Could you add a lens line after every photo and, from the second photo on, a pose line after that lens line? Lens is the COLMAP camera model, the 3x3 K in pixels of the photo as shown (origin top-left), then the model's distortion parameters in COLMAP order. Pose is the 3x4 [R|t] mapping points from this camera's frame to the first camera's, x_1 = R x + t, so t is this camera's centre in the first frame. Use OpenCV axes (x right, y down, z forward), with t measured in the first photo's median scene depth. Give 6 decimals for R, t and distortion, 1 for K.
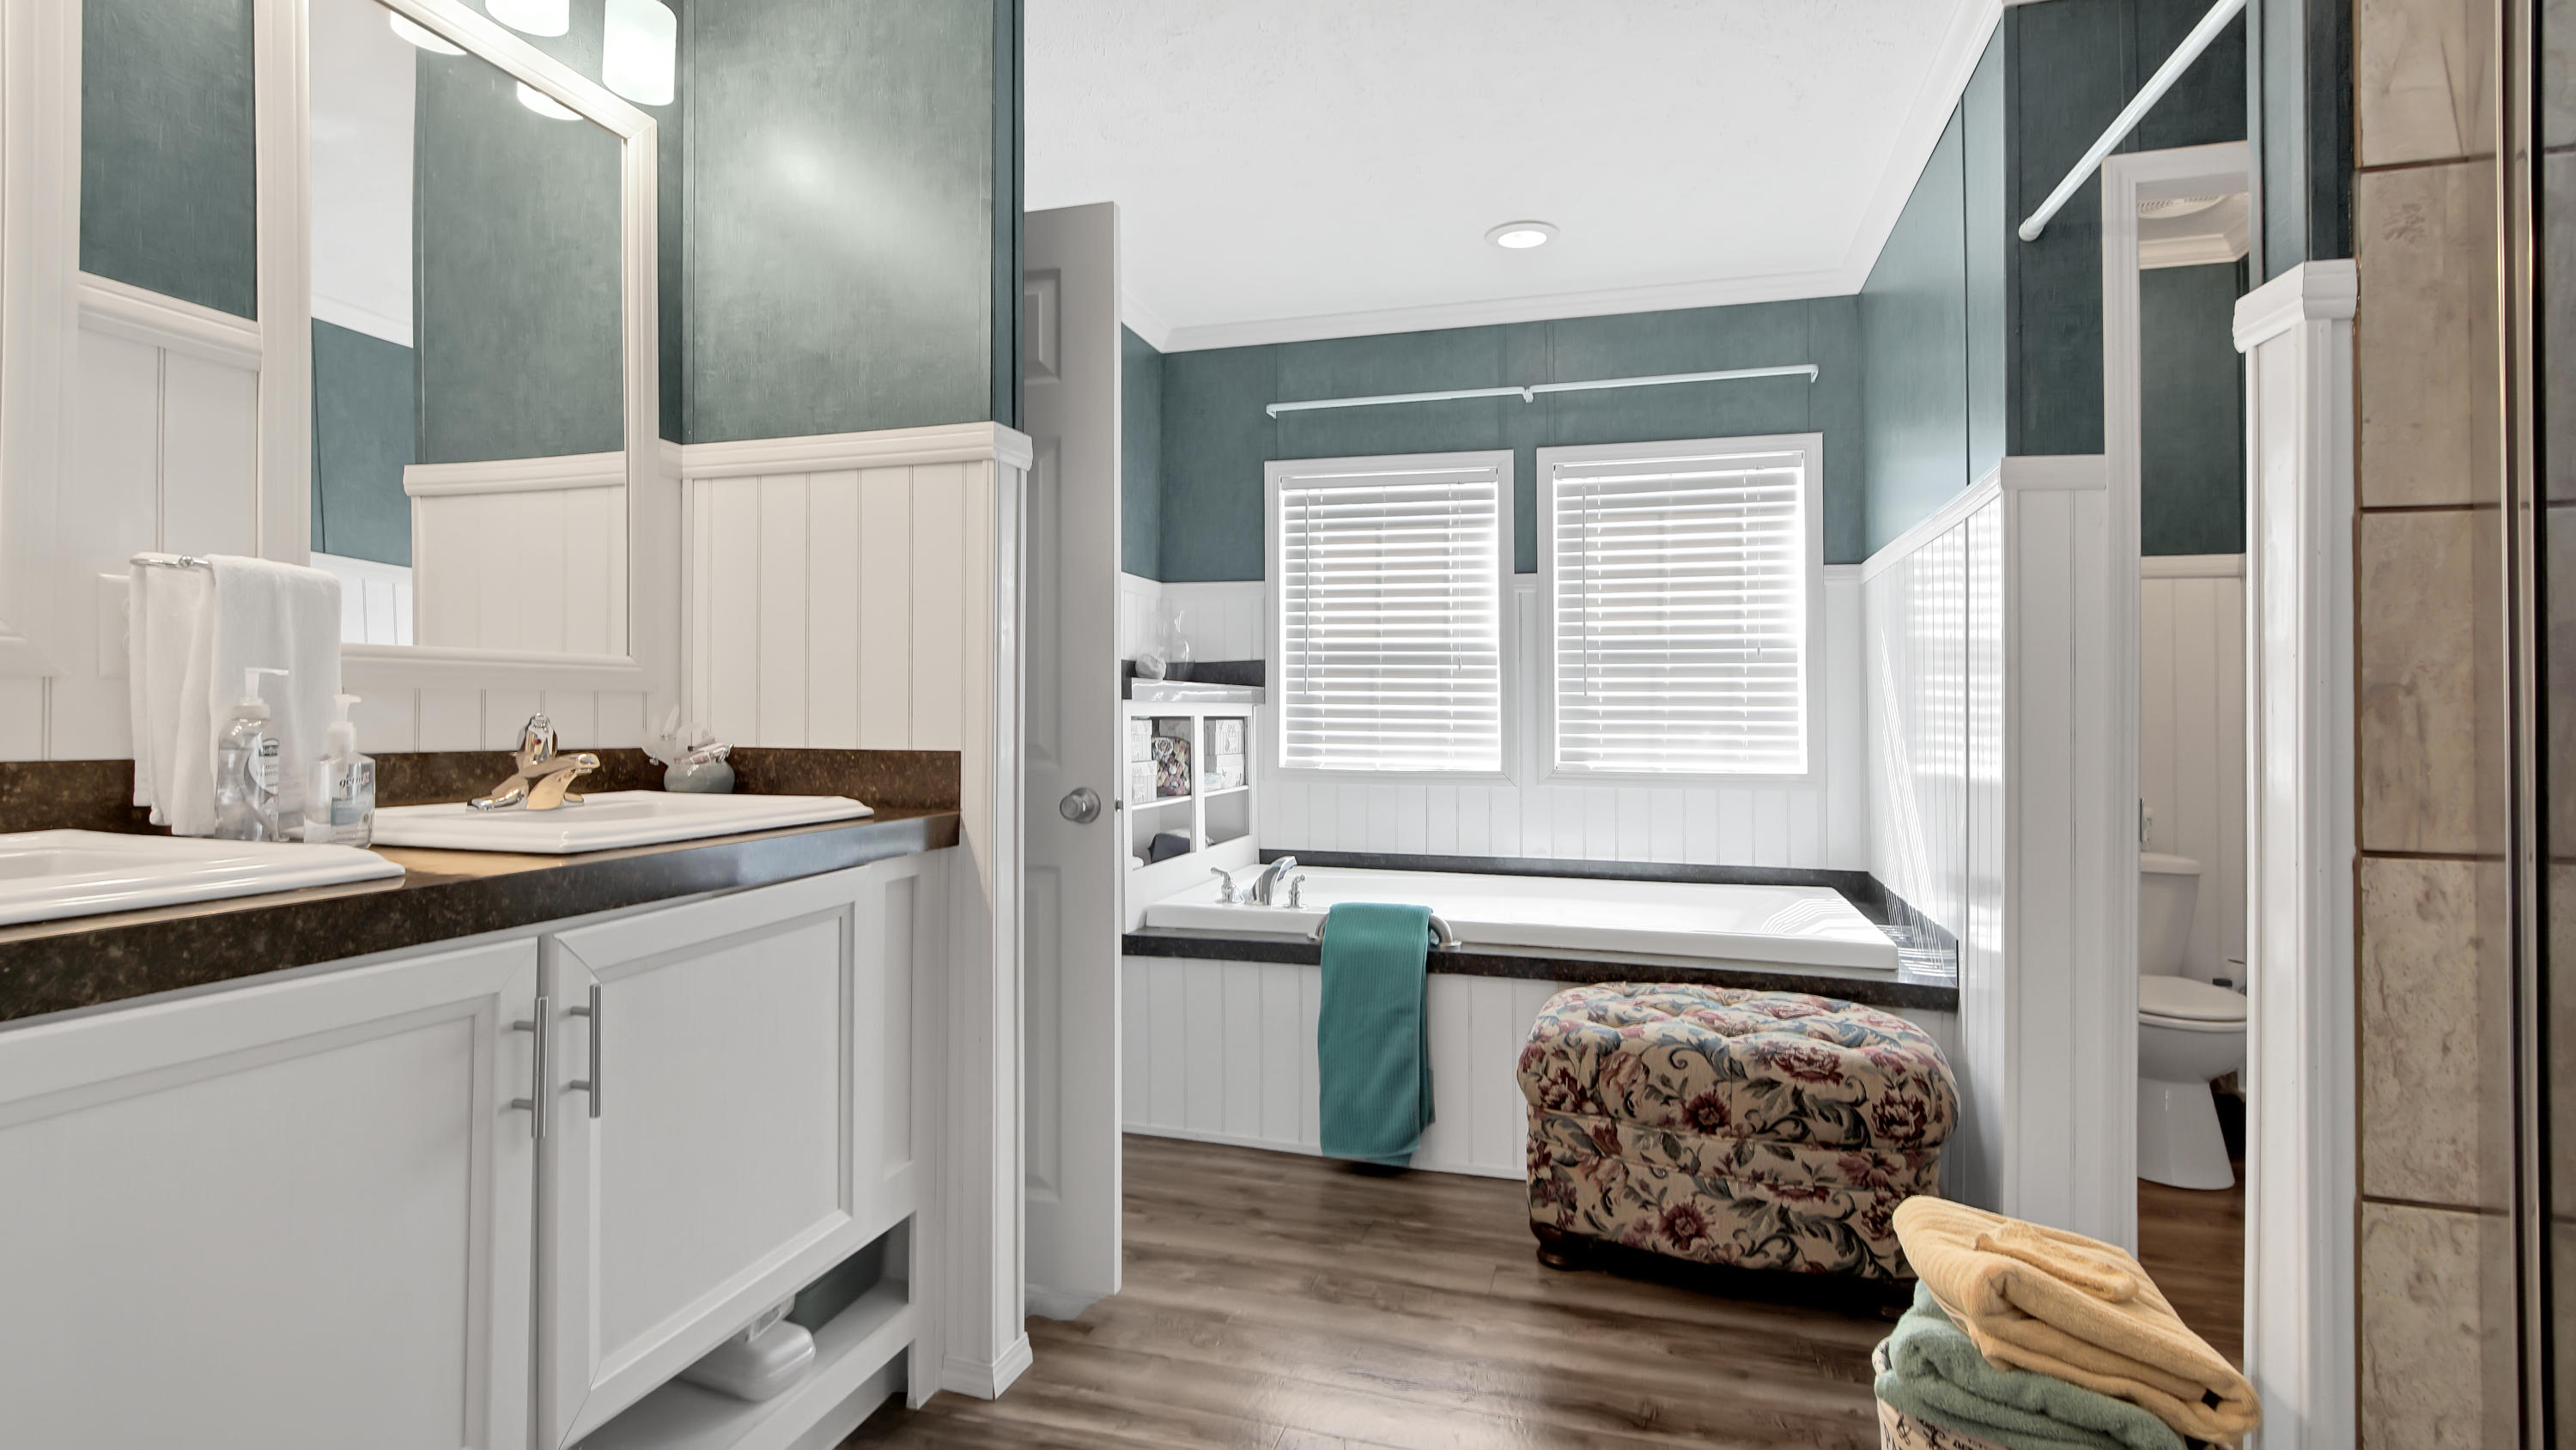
lens RADIAL K [[1171.7, 0, 1300.9], [0, 1171.7, 713.7], [0, 0, 1]] dist [-0.004228, 0.000002]
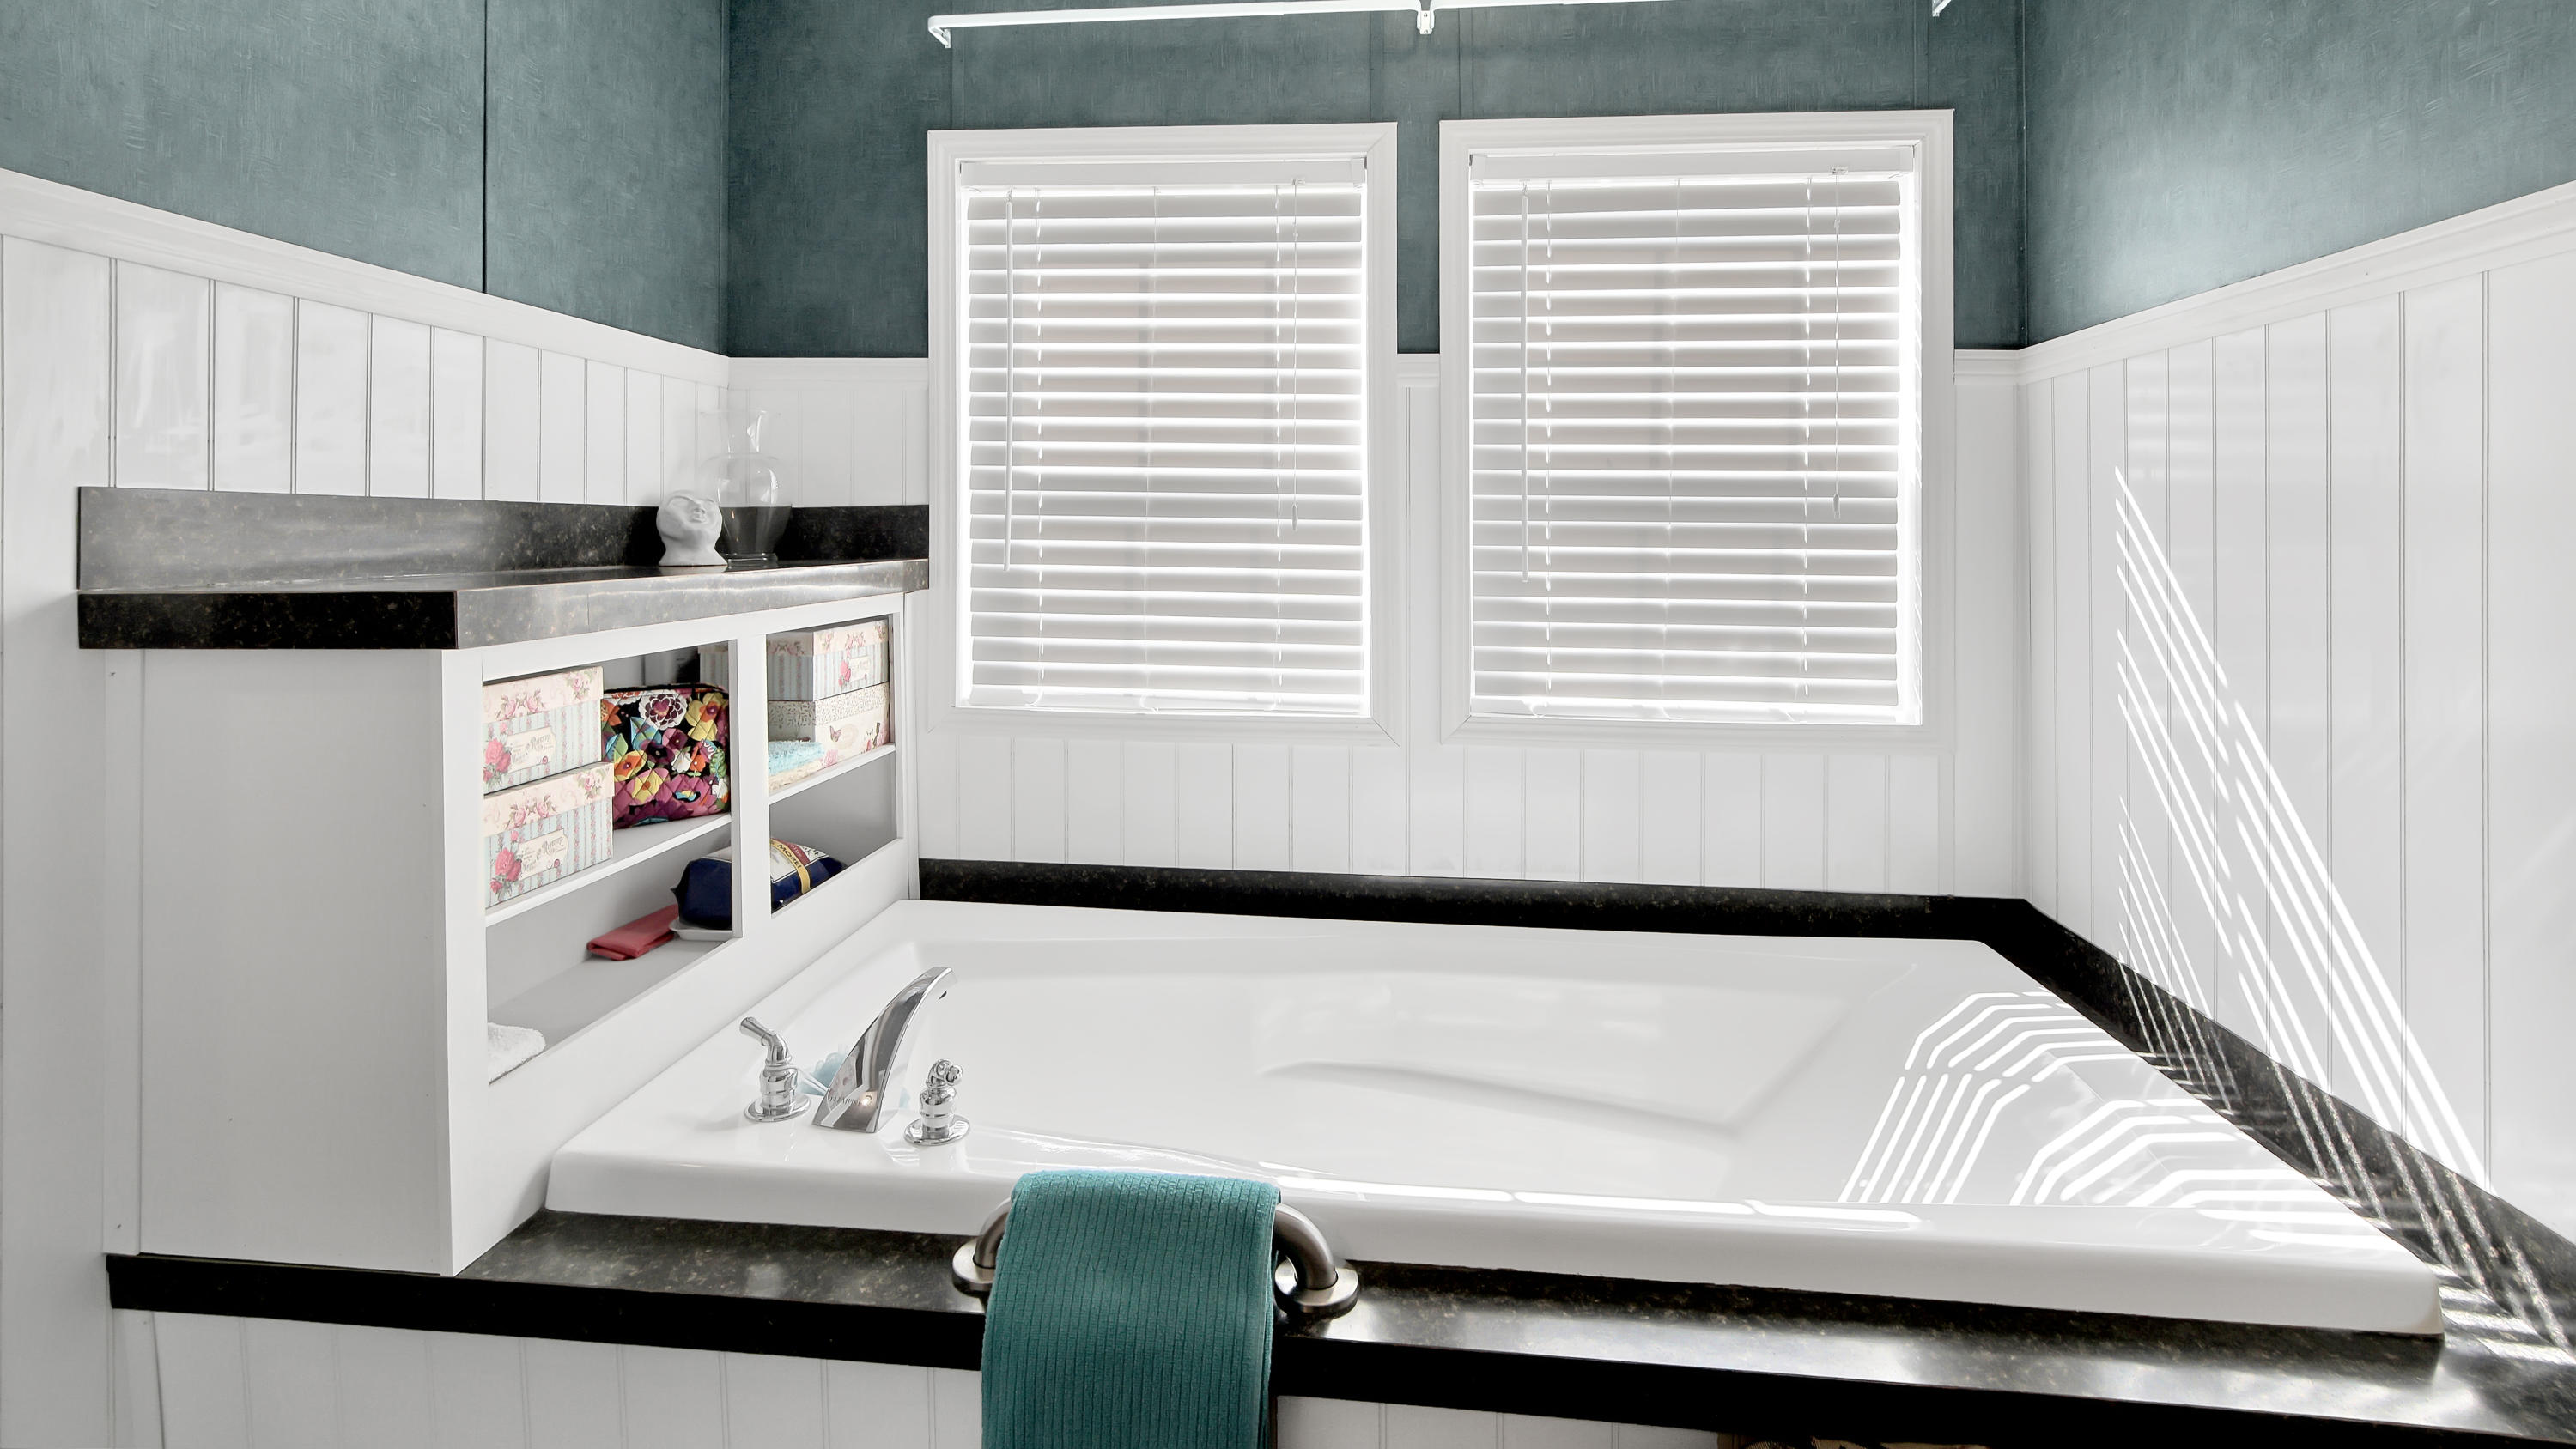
lens RADIAL K [[1171.6, 0, 1298.0], [0, 1171.6, 517.8], [0, 0, 1]] dist [-0.004228, 0.000002]
pose [[0.980937, 0.002337, 0.194311, 0.032607], [-0.001323, 0.999985, -0.005350, -0.040478], [-0.194321, 0.004991, 0.980925, 0.479496]]
